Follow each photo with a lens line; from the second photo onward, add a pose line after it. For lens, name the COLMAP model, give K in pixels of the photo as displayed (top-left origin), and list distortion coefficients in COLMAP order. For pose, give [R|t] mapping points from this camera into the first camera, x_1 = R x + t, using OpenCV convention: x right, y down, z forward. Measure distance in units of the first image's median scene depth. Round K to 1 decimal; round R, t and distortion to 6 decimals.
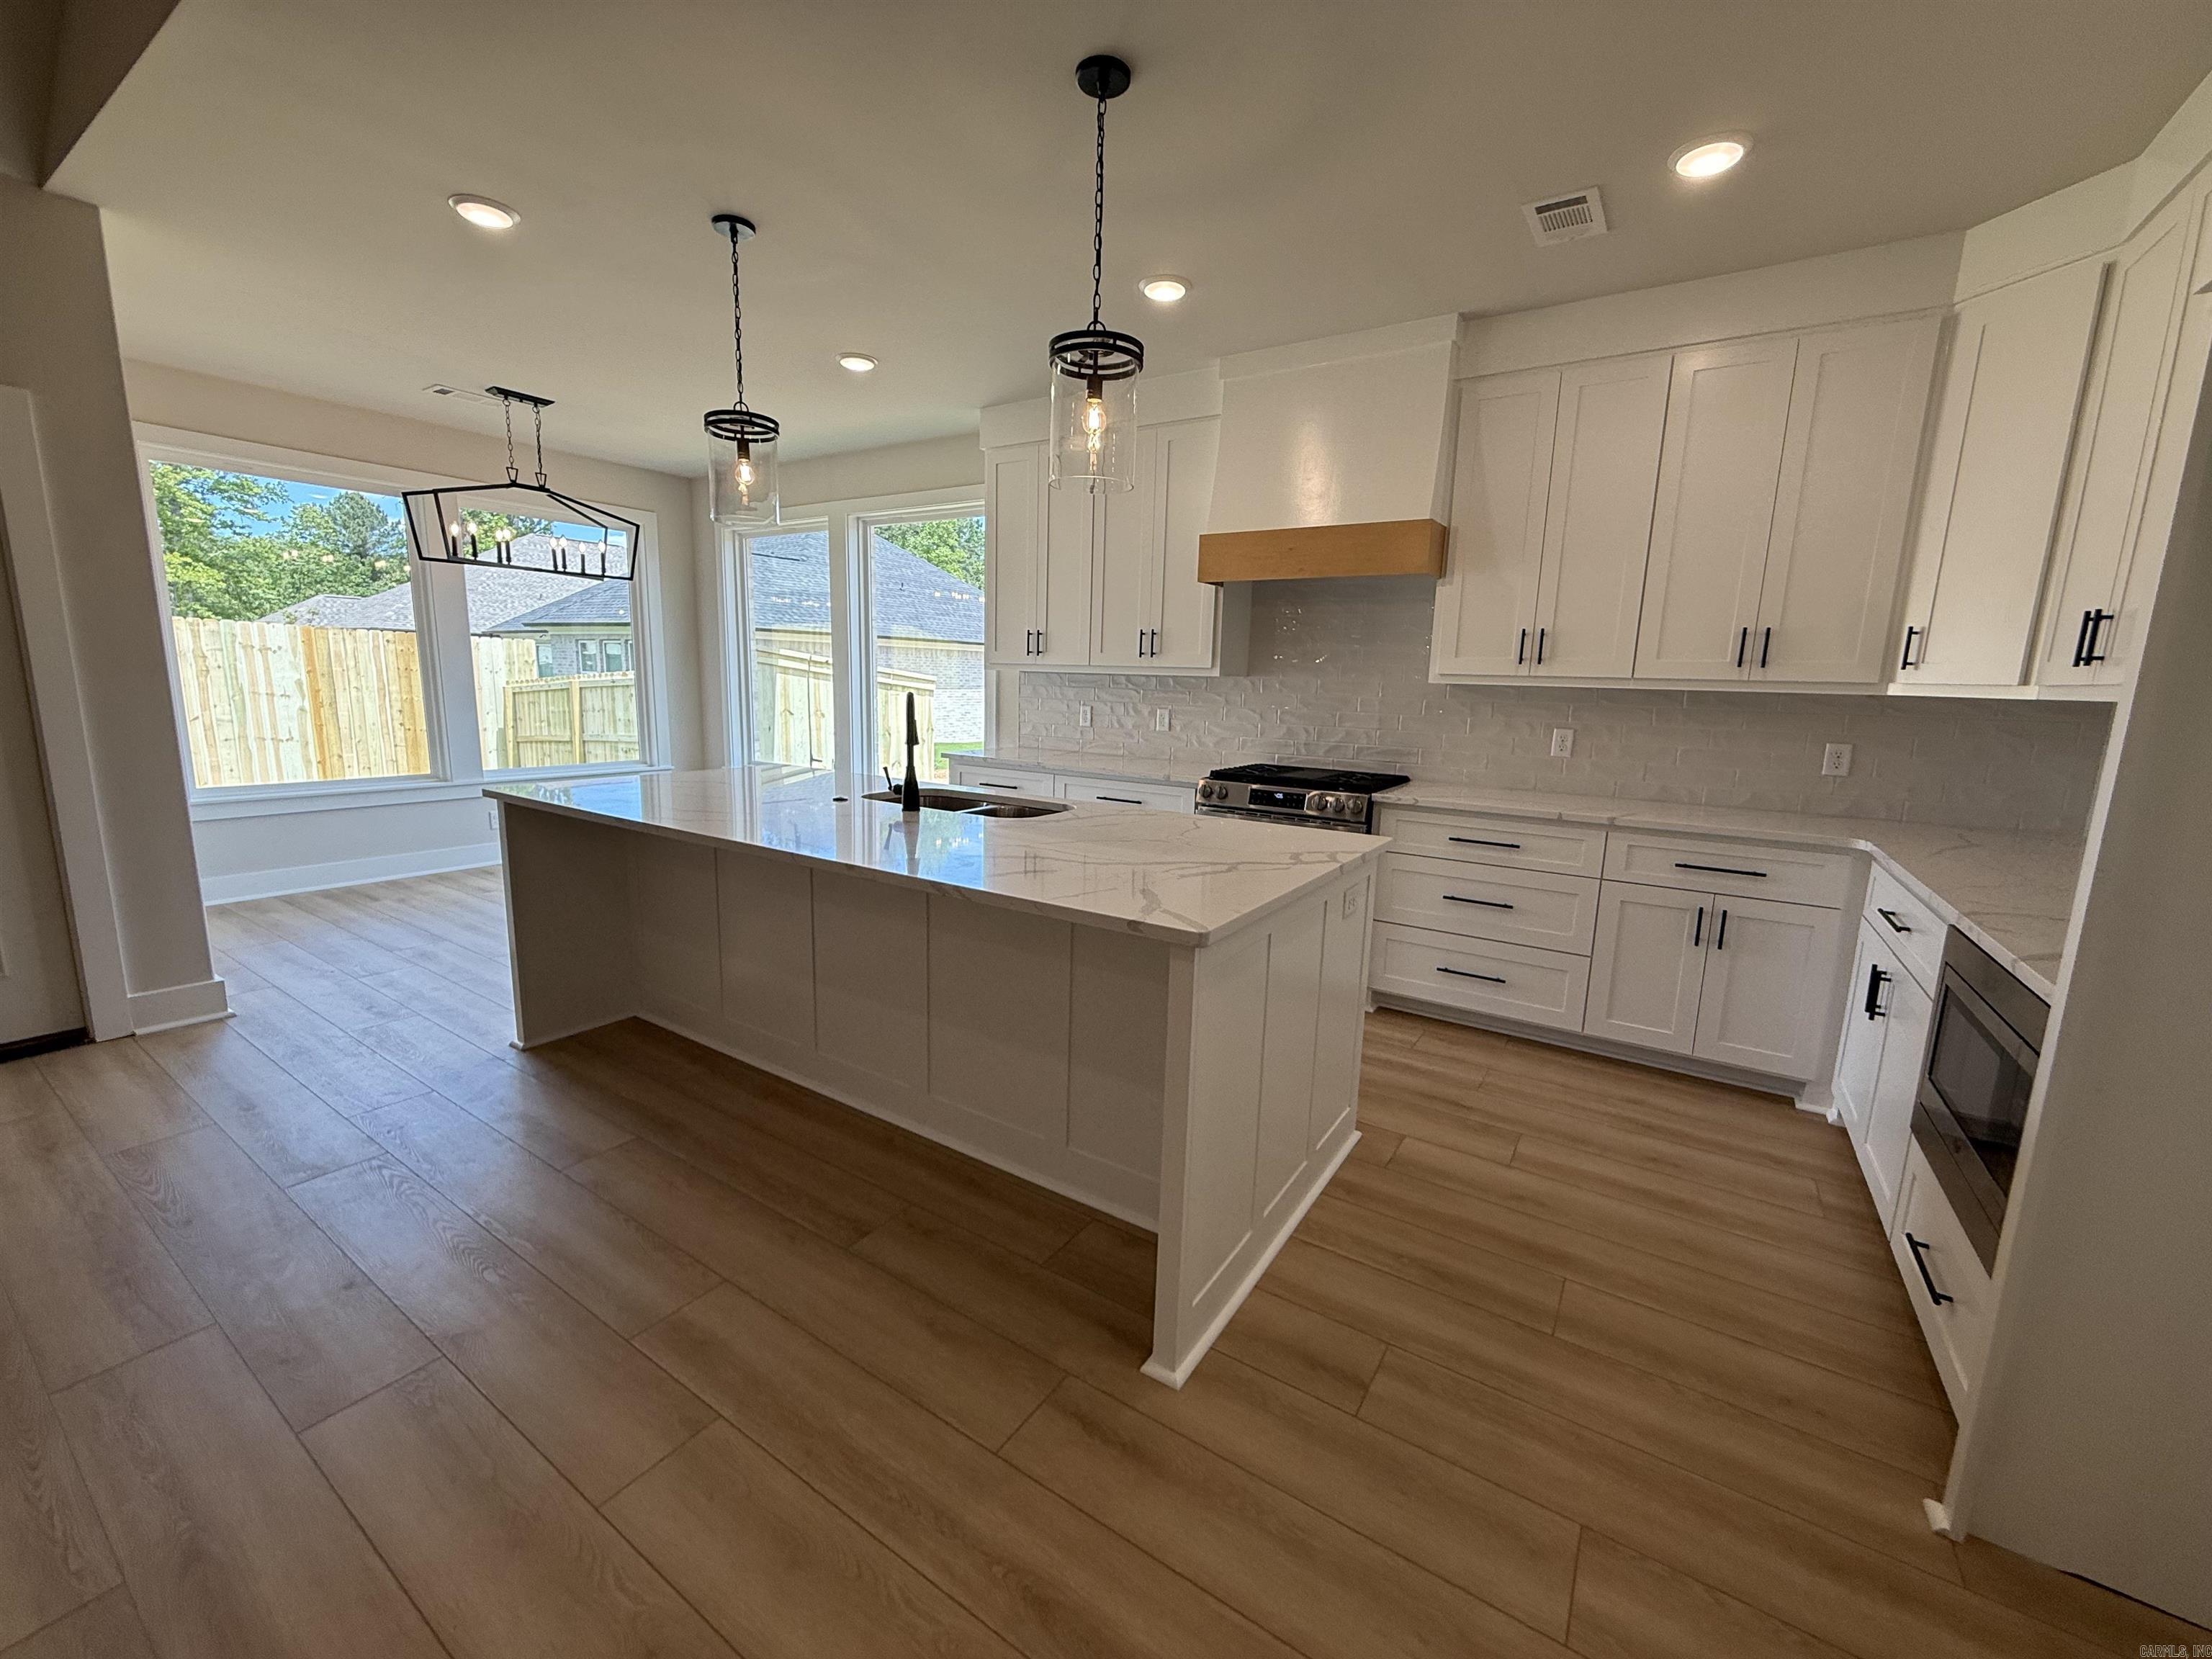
lens RADIAL K [[875.5, 0, 1104.4], [0, 875.5, 823.9], [0, 0, 1]] dist [0.000196, -0.000133]
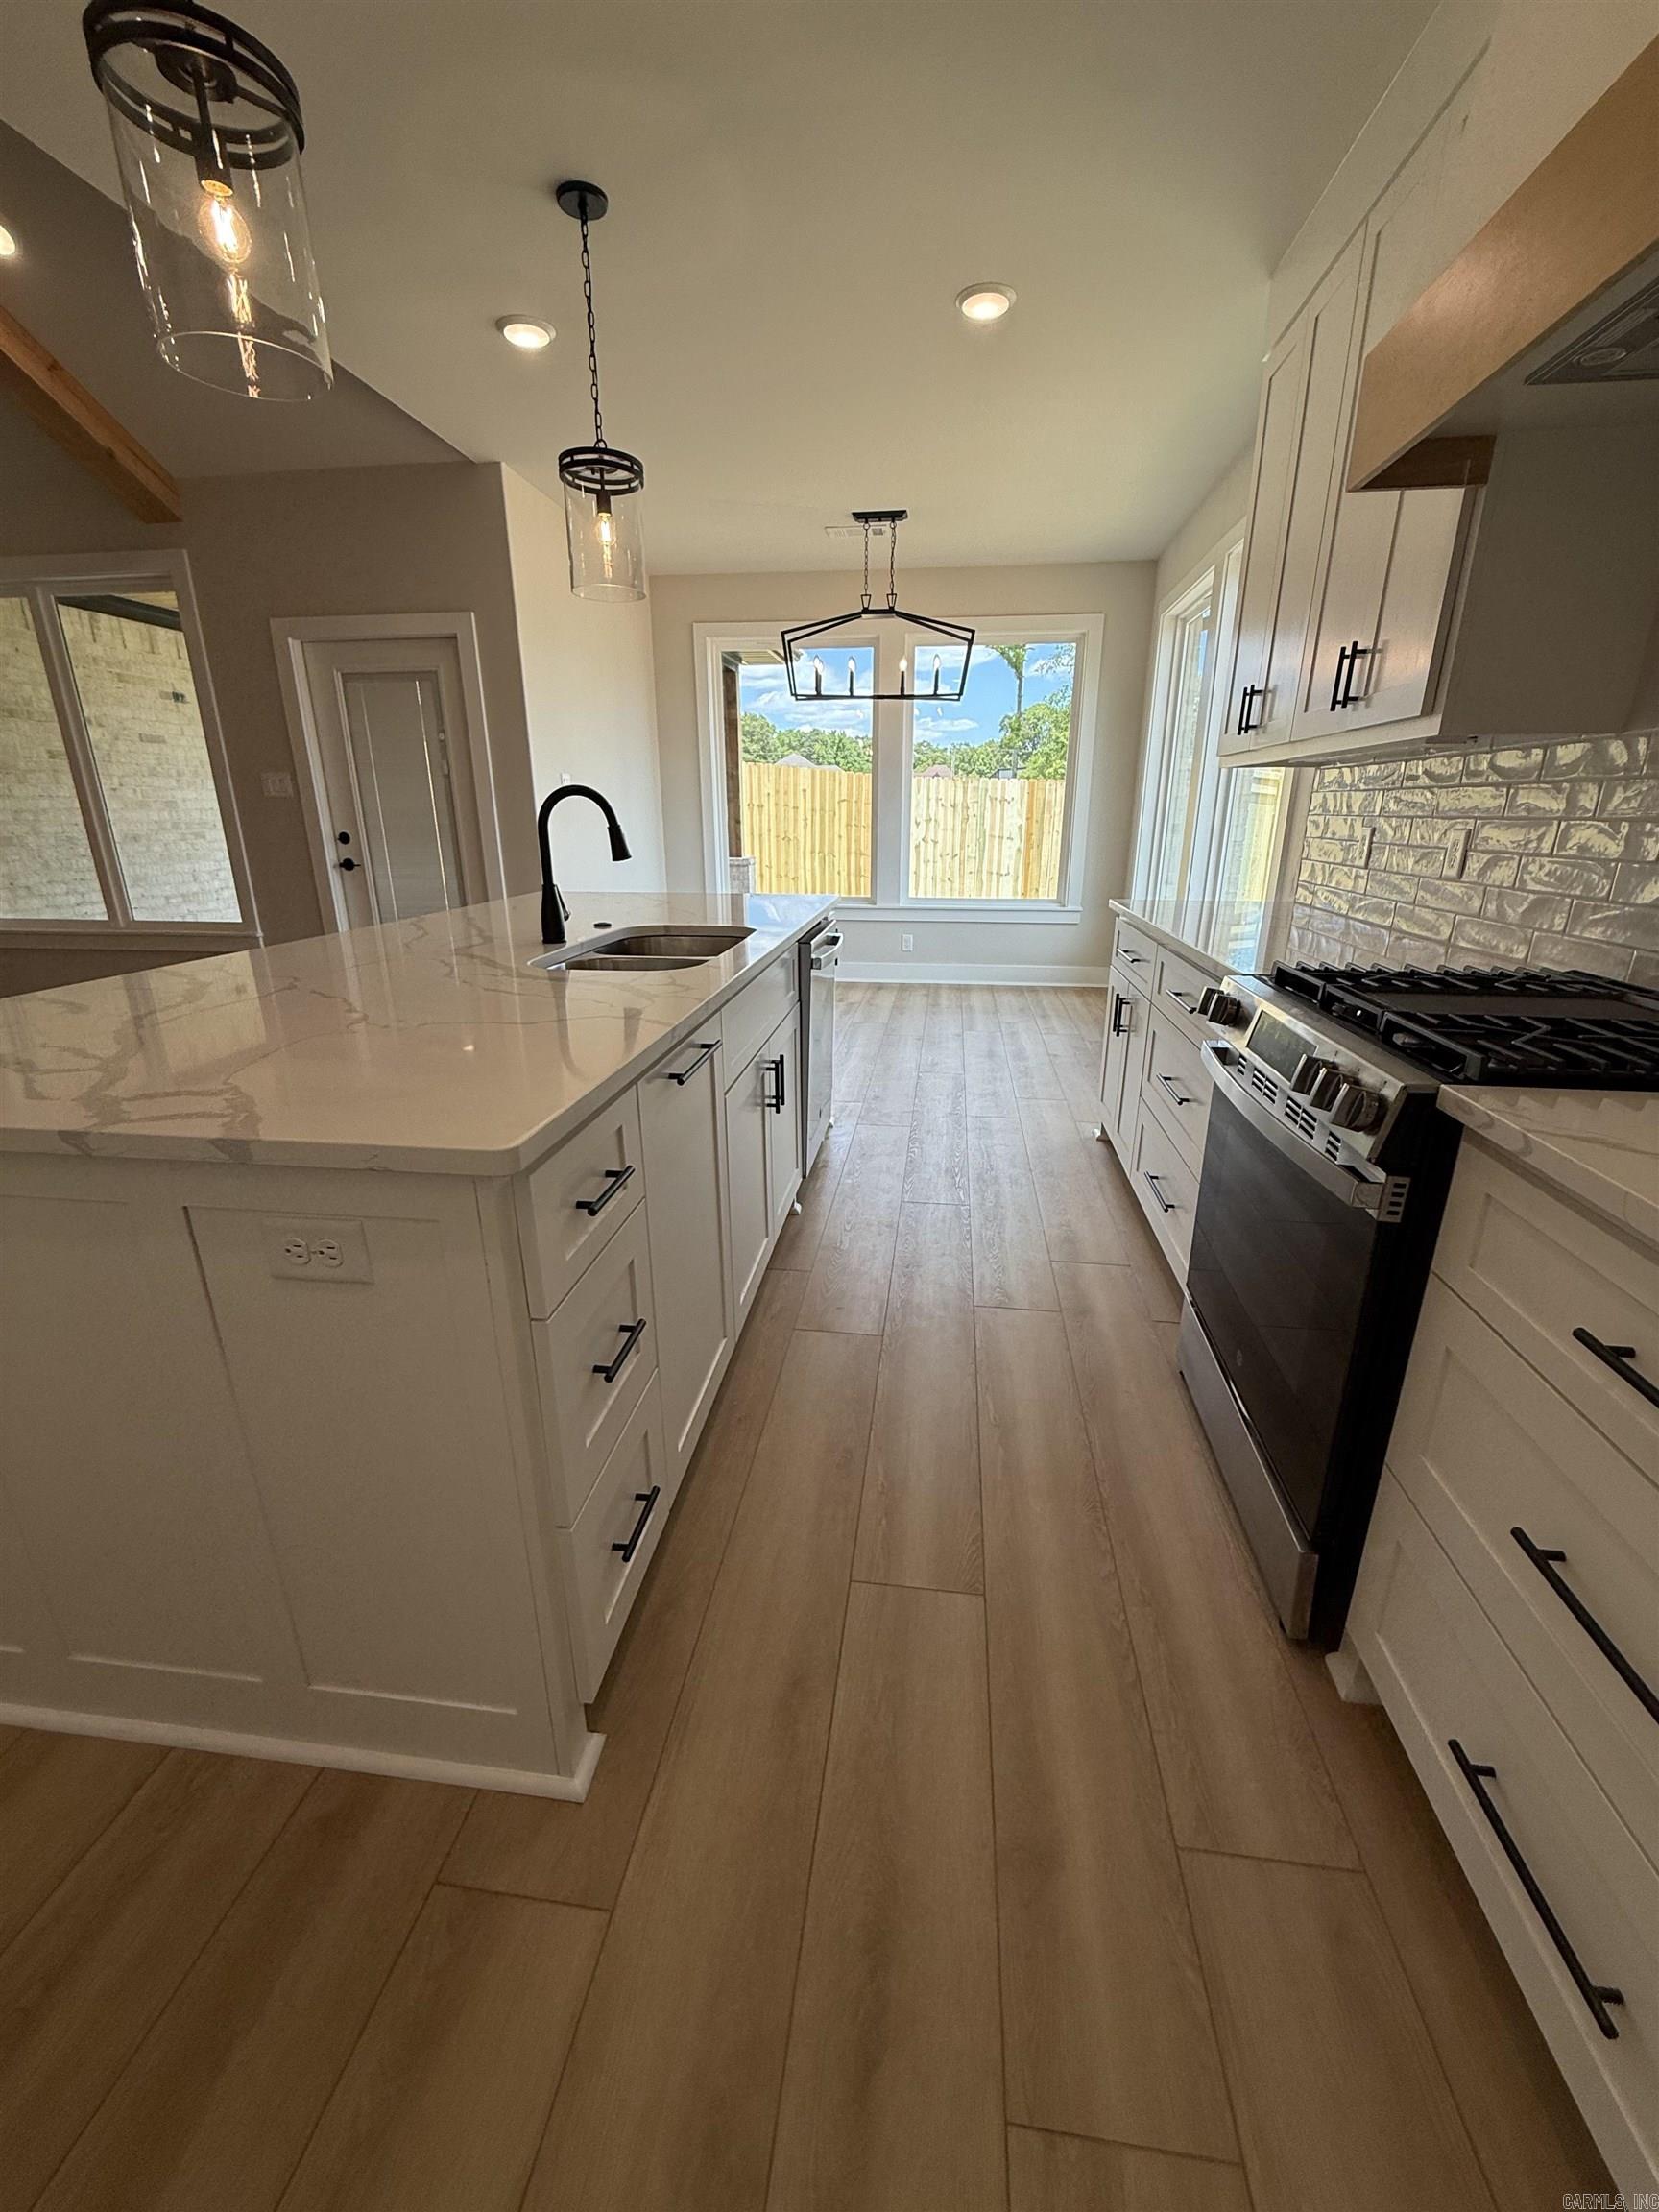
lens RADIAL K [[883.3, 0, 831.1], [0, 883.3, 1102.1], [0, 0, 1]] dist [-0.000687, -0.000043]
pose [[0.431788, 0.256285, -0.864799, 0.149338], [-0.138783, 0.966244, 0.217055, -0.020872], [0.891234, 0.026298, 0.452780, 0.212594]]
